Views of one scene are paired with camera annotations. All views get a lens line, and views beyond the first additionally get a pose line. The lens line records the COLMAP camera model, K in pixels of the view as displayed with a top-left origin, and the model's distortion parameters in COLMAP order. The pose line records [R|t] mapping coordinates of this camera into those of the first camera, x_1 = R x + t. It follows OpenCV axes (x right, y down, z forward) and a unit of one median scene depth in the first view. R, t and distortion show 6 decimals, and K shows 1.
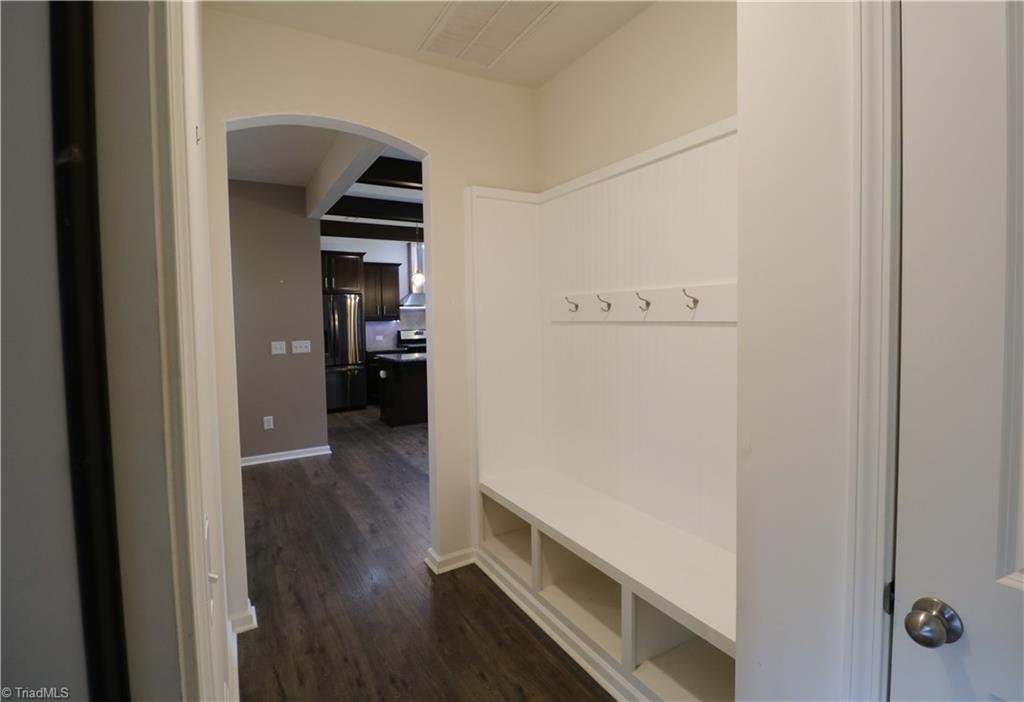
lens RADIAL K [[495.5, 0, 507.9], [0, 495.5, 334.3], [0, 0, 1]] dist [-0.001022, -0.013363]
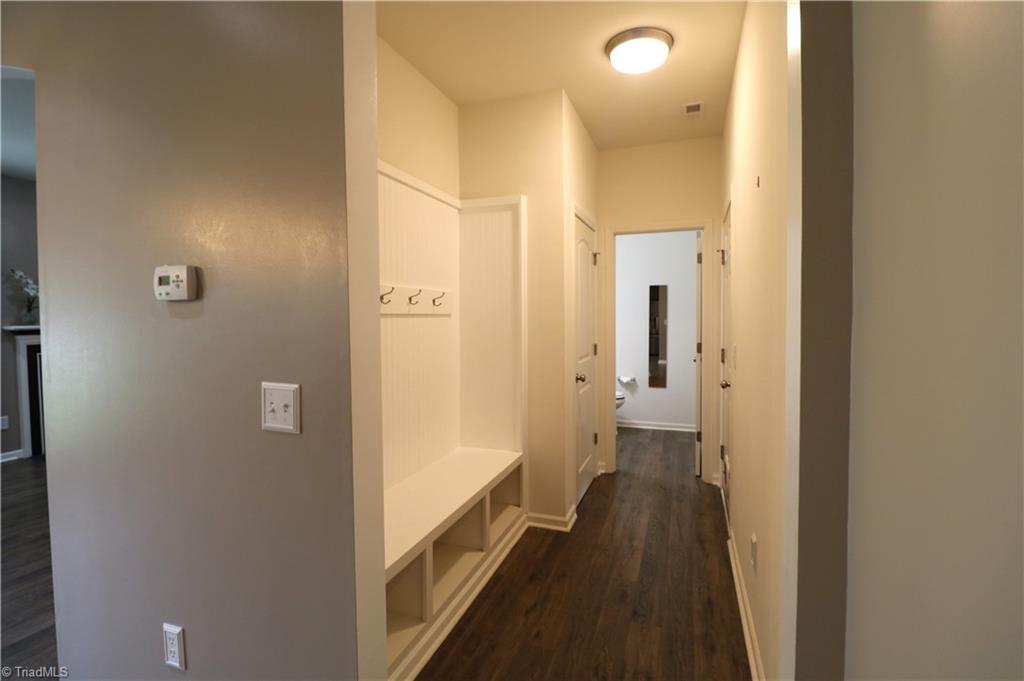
lens RADIAL K [[476.4, 0, 516.9], [0, 476.4, 327.1], [0, 0, 1]] dist [0.000963, -0.013472]
pose [[-0.649724, -0.000868, 0.760170, -0.805707], [0.043610, 0.998310, 0.038413, -0.028603], [-0.758918, 0.058109, -0.648588, 1.647063]]
